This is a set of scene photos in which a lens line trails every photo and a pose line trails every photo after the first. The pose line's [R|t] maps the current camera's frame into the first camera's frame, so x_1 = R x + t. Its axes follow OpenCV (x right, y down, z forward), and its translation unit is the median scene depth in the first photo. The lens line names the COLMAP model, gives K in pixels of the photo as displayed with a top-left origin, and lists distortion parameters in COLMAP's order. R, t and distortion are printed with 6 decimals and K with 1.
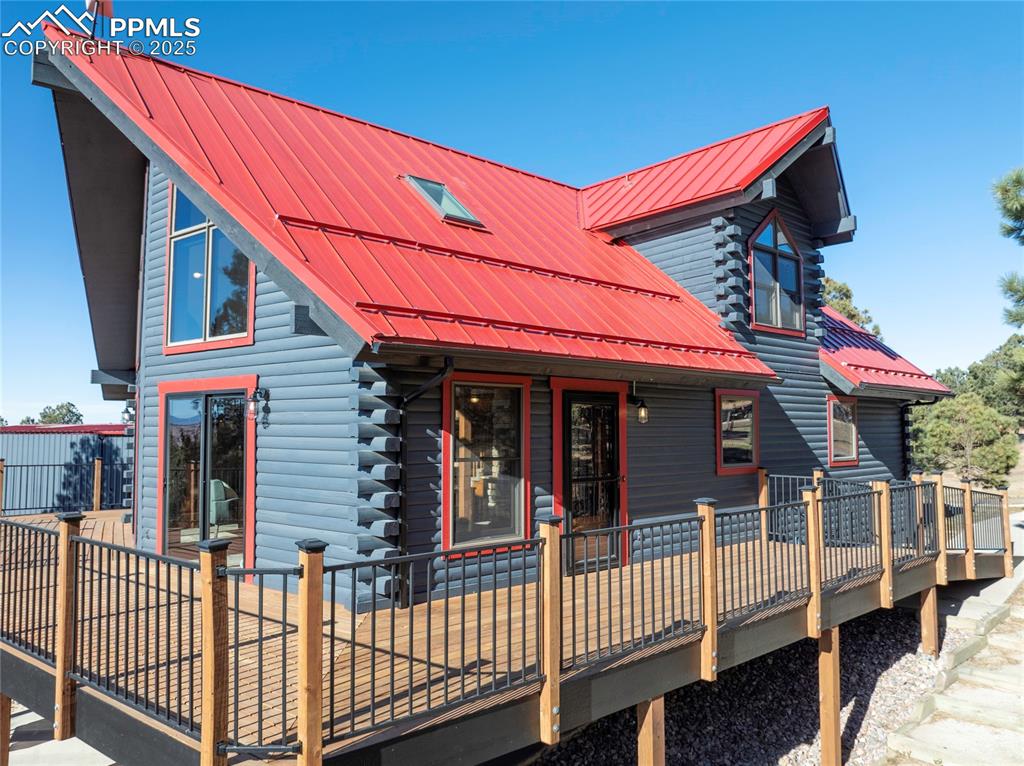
lens RADIAL K [[715.9, 0, 511.8], [0, 715.9, 361.0], [0, 0, 1]] dist [0.002464, -0.084965]
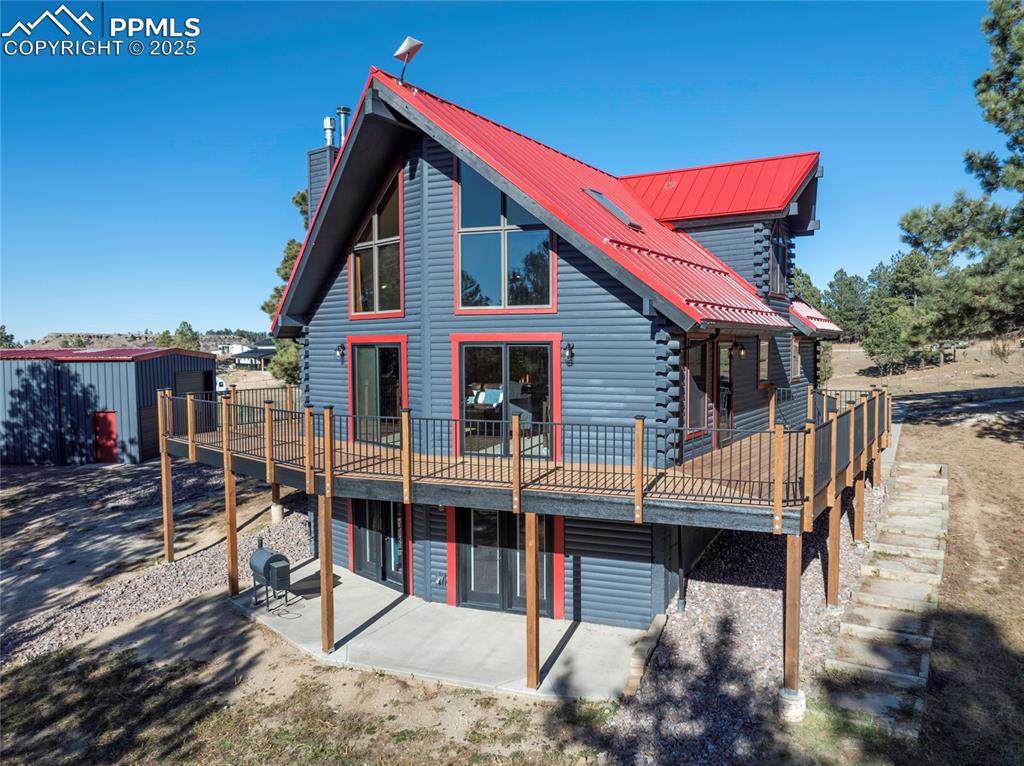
lens RADIAL K [[757.9, 0, 512.0], [0, 757.9, 383.0], [0, 0, 1]] dist [-0.060082, 0.000325]
pose [[0.957569, -0.016939, 0.287705, -0.657126], [-0.025965, 0.989142, 0.144654, -0.077335], [-0.287032, -0.145987, 0.946732, -0.406473]]
